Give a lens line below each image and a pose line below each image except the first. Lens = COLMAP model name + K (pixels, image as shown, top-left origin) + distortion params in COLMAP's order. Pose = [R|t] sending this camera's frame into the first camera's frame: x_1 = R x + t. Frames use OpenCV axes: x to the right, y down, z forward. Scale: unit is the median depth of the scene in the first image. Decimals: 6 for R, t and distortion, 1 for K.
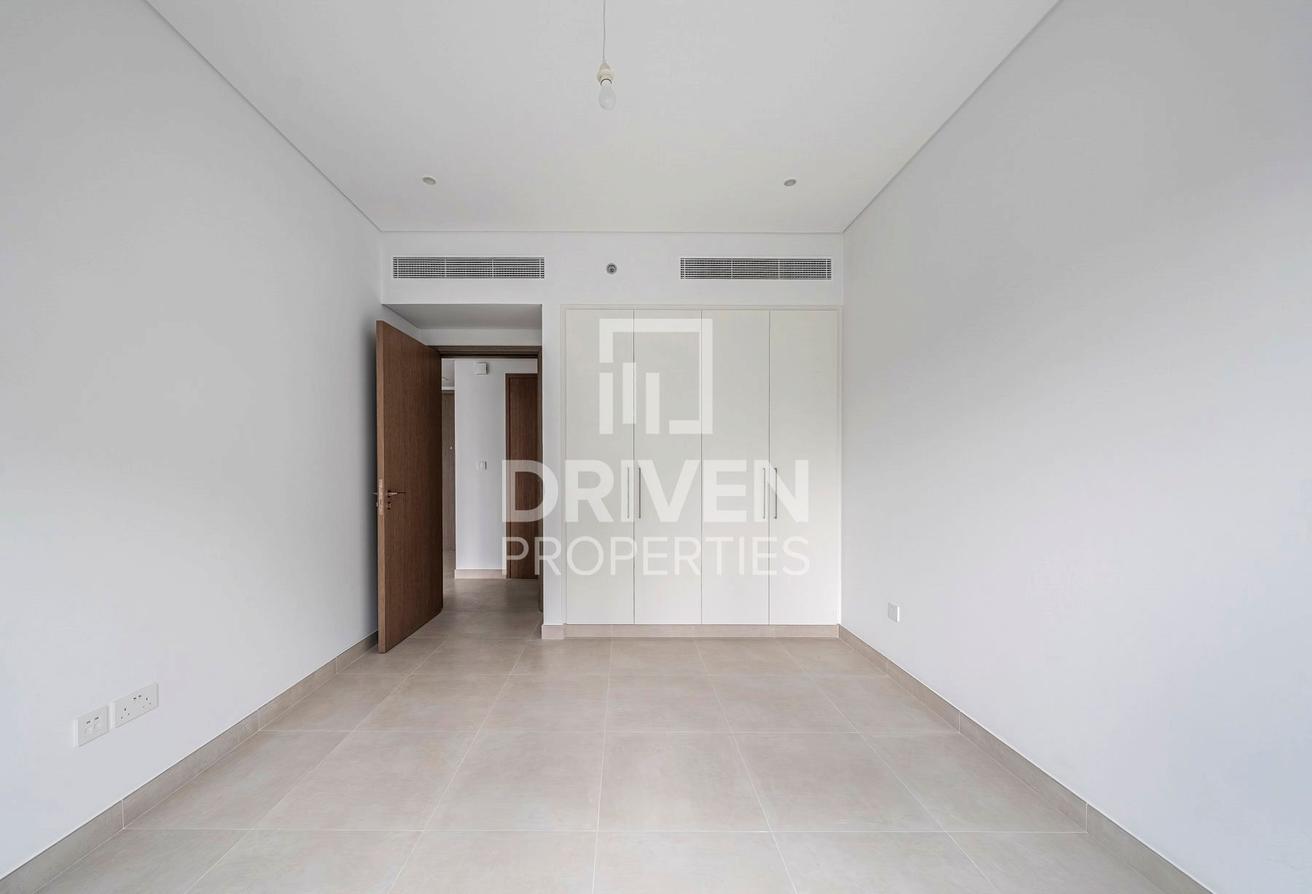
lens RADIAL K [[478.8, 0, 630.5], [0, 478.8, 469.9], [0, 0, 1]] dist [0.011592, -0.000244]
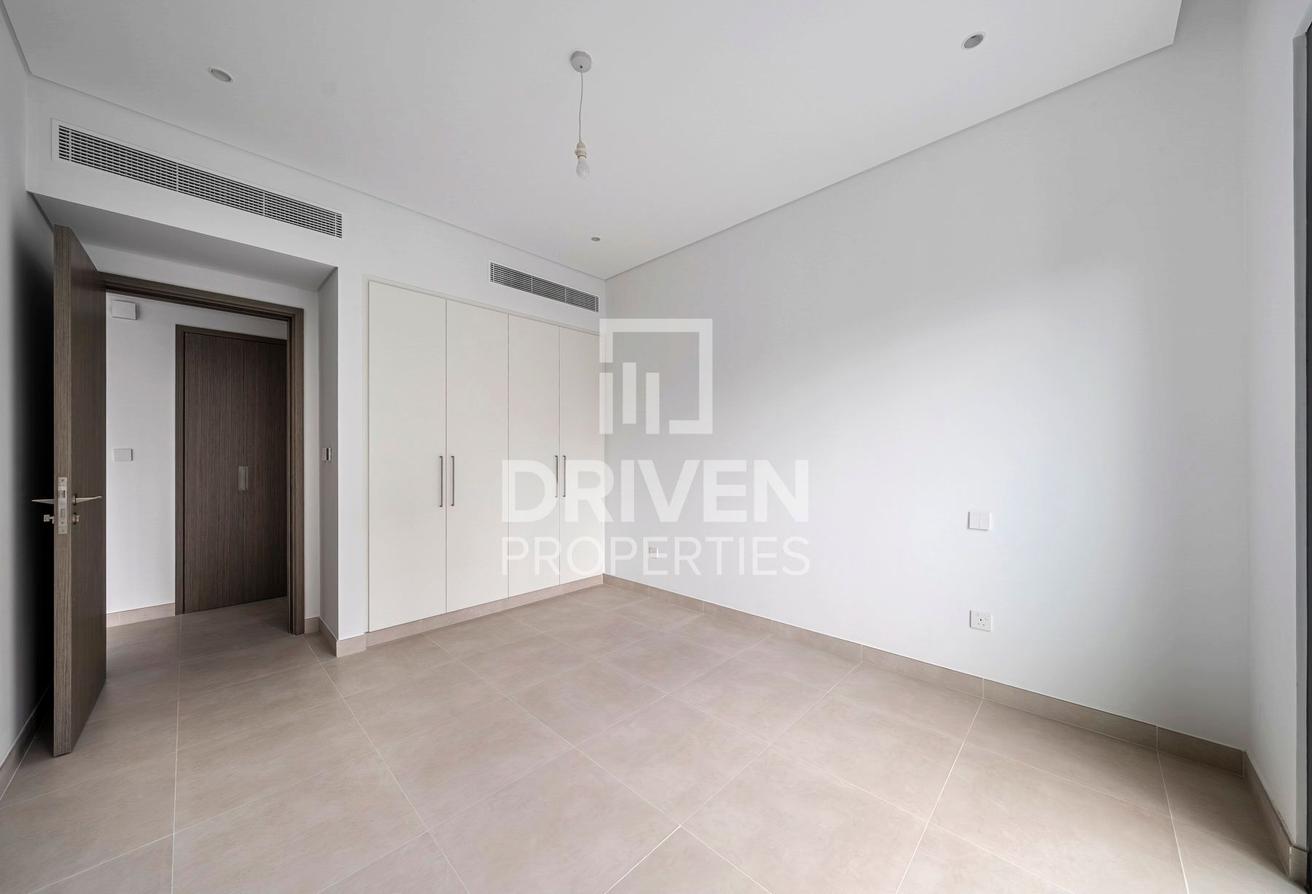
lens RADIAL K [[478.8, 0, 654.3], [0, 478.8, 450.7], [0, 0, 1]] dist [0.011592, -0.000244]
pose [[0.677838, 0.000907, 0.735211, -0.441665], [0.009422, 0.999906, -0.009920, -0.001652], [-0.735151, 0.013652, 0.677766, -0.001586]]
